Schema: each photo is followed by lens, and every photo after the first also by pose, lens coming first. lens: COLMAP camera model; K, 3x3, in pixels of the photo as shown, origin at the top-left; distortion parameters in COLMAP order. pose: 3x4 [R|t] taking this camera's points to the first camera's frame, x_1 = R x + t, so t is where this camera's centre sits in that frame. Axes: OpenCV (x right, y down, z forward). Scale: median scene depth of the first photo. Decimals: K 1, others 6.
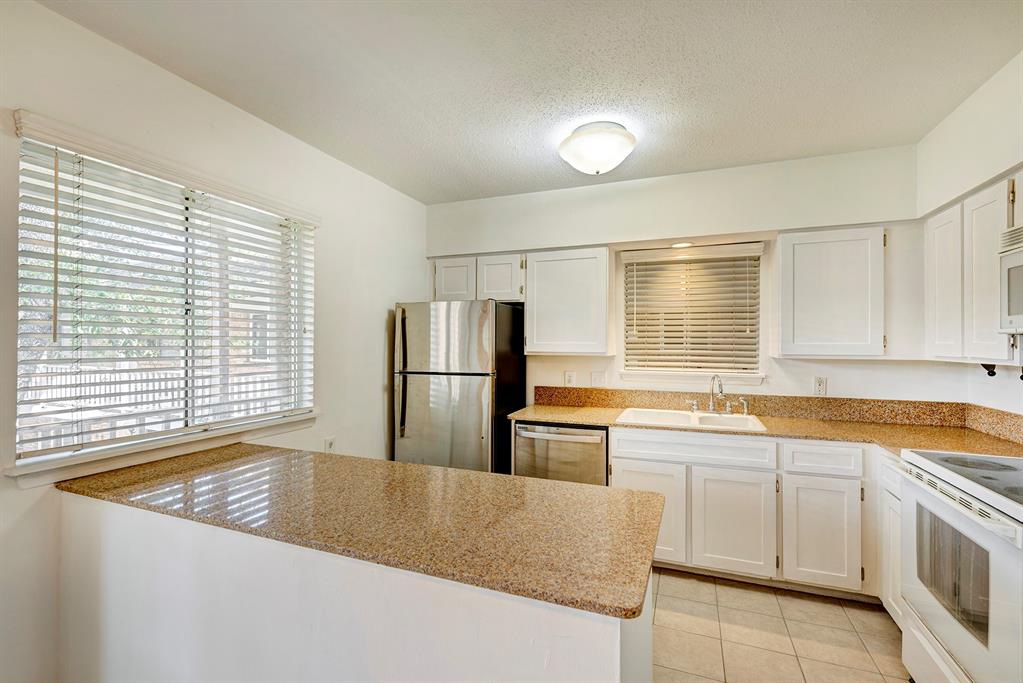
lens RADIAL K [[461.5, 0, 511.5], [0, 461.5, 341.5], [0, 0, 1]] dist [-0.000244, -0.000191]
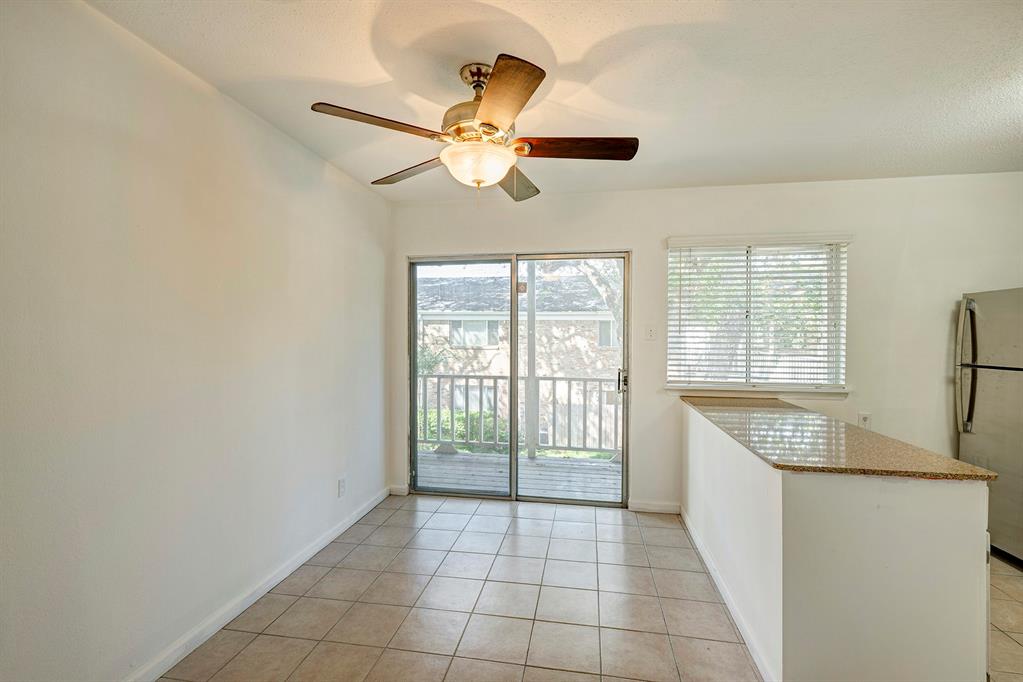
lens RADIAL K [[461.5, 0, 511.5], [0, 461.5, 341.0], [0, 0, 1]] dist [-0.000244, -0.000191]
pose [[0.199444, 0.019254, -0.979720, 0.532101], [0.002929, 0.999791, 0.020245, -0.007032], [0.979905, -0.006907, 0.199346, -0.132651]]
